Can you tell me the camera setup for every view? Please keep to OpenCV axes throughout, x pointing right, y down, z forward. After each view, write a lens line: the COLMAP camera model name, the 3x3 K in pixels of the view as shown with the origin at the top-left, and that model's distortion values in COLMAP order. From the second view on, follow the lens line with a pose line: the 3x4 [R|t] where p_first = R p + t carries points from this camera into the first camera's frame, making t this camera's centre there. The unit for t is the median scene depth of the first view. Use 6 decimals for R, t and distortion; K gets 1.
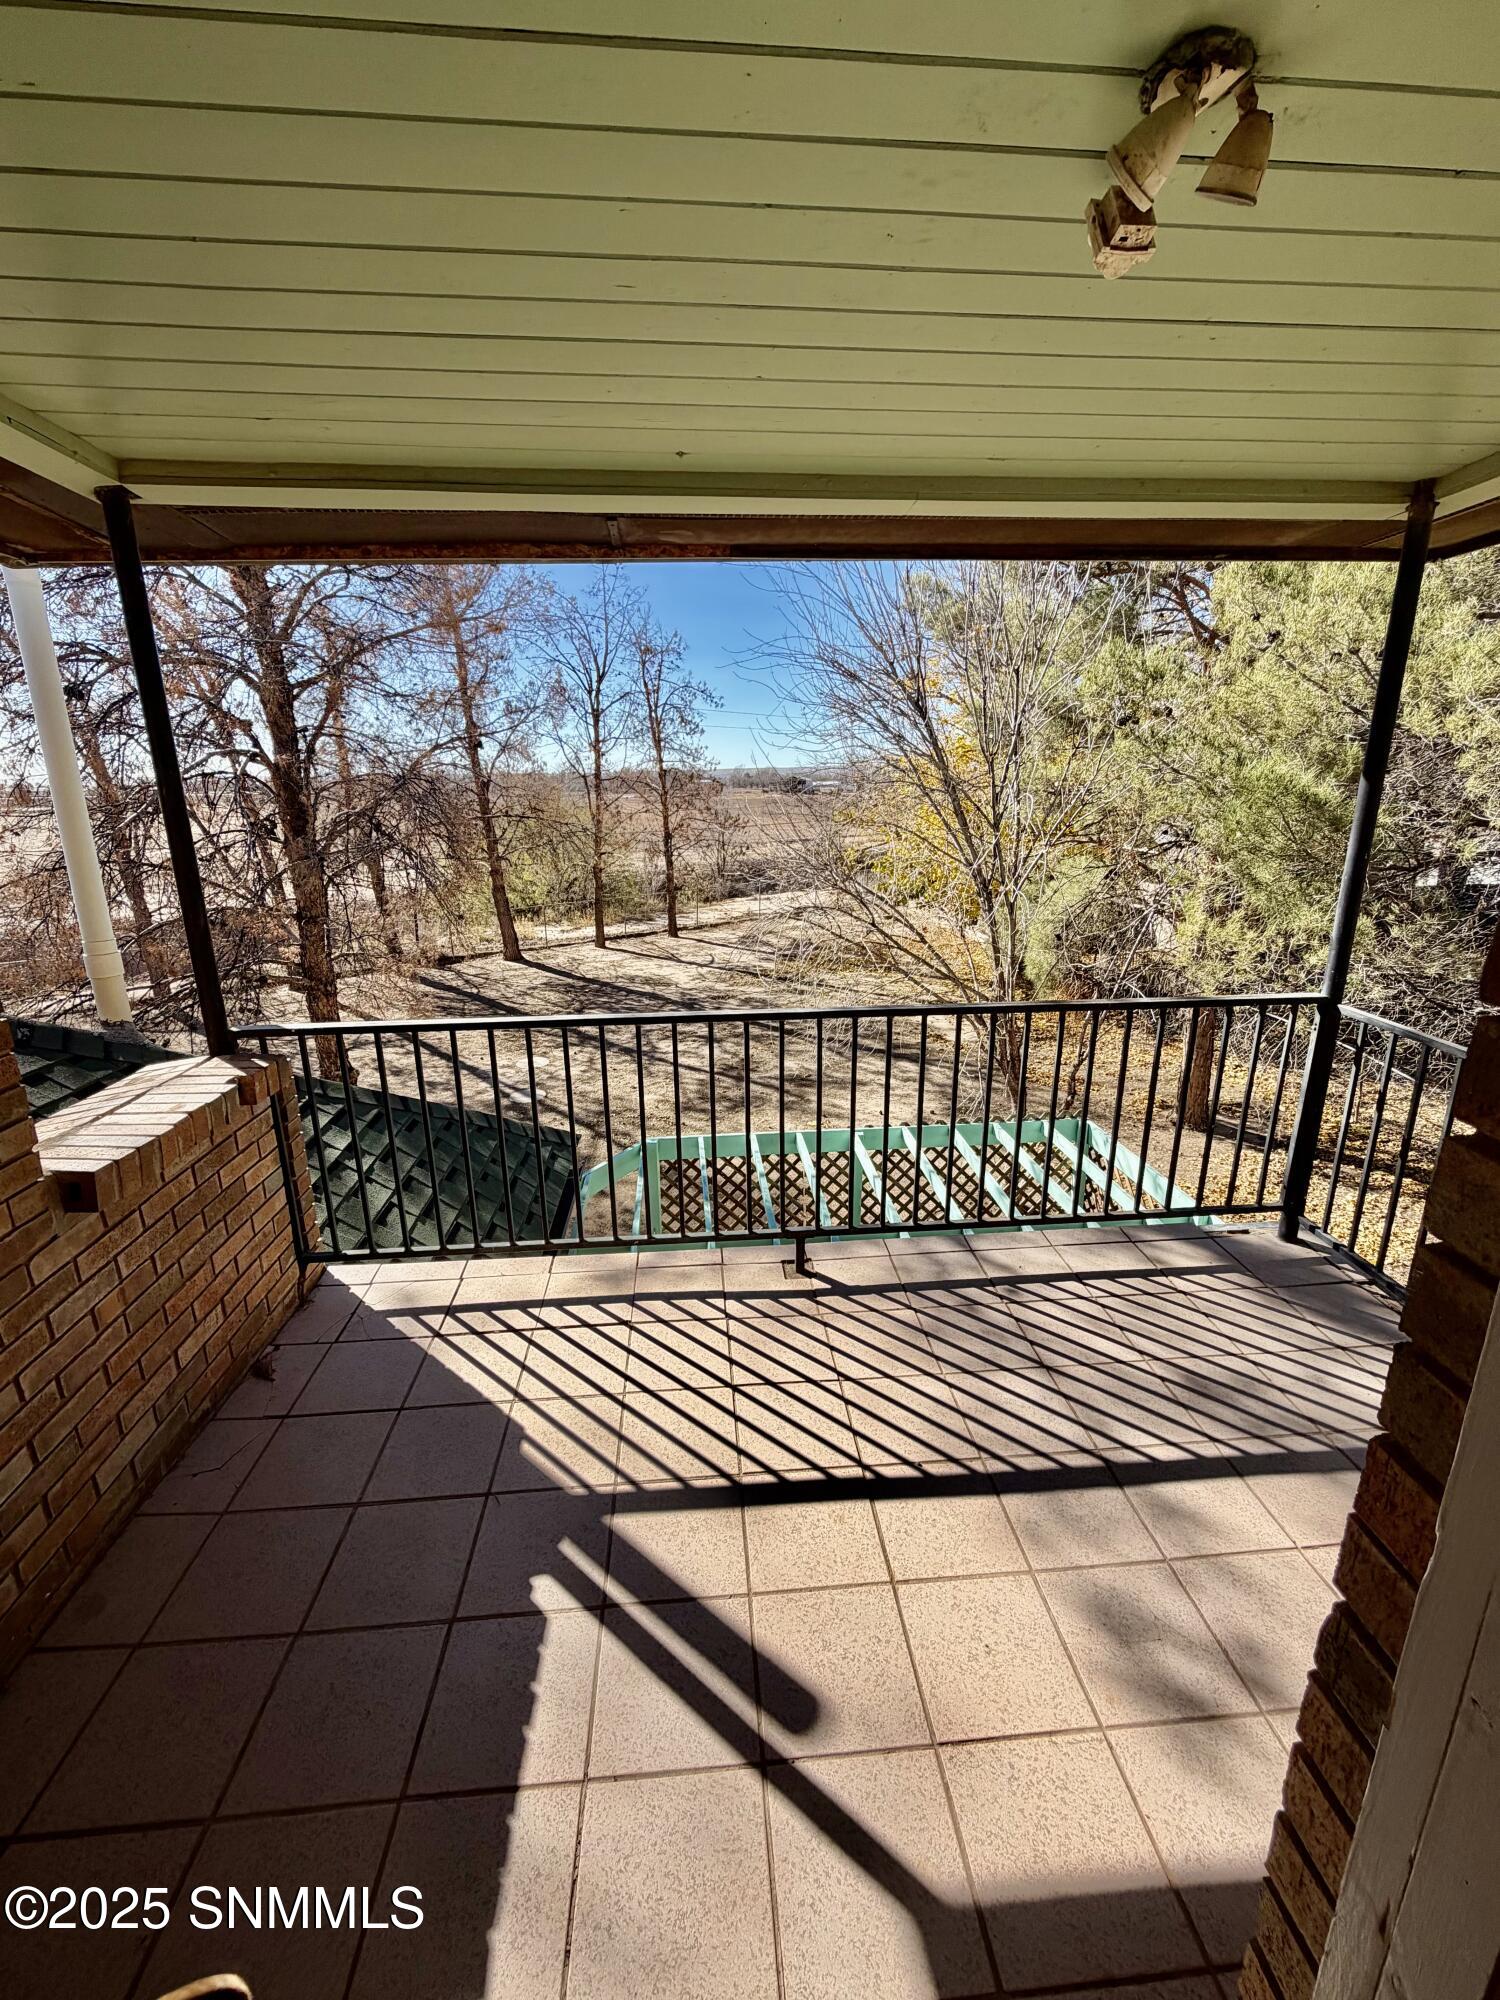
lens RADIAL K [[801.6, 0, 749.5], [0, 801.6, 997.6], [0, 0, 1]] dist [0.000975, -0.000609]
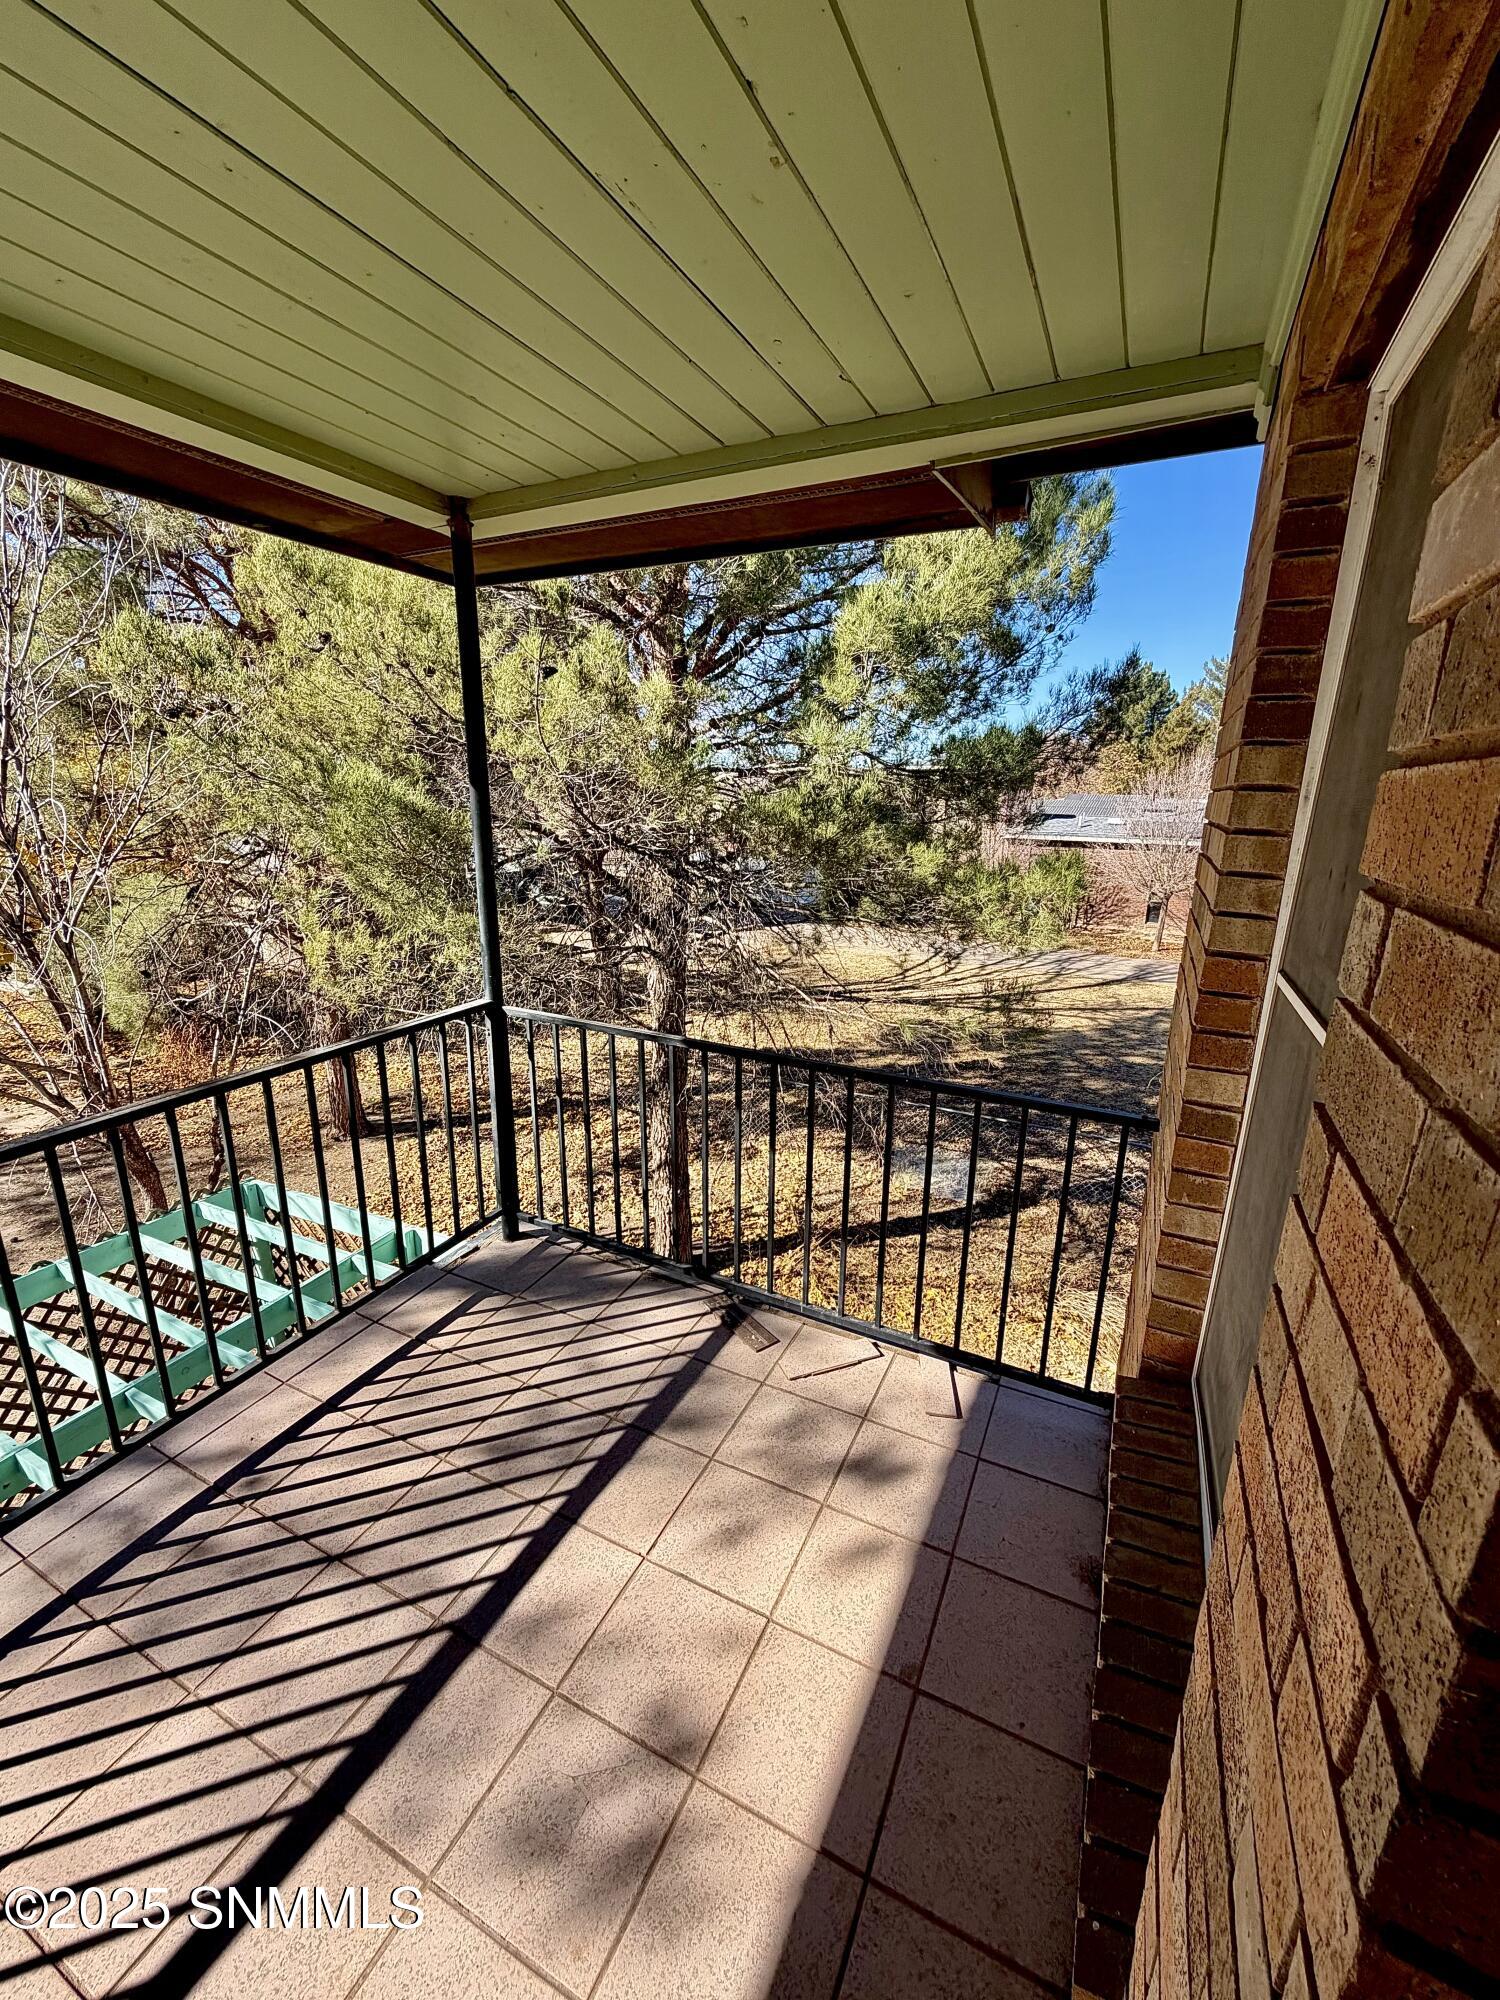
lens RADIAL K [[801.6, 0, 748.2], [0, 801.6, 999.2], [0, 0, 1]] dist [0.000975, -0.000609]
pose [[0.511870, -0.203597, 0.834588, 0.035348], [0.208326, 0.971929, 0.109331, -0.043368], [-0.833420, 0.117904, 0.539916, 0.163889]]
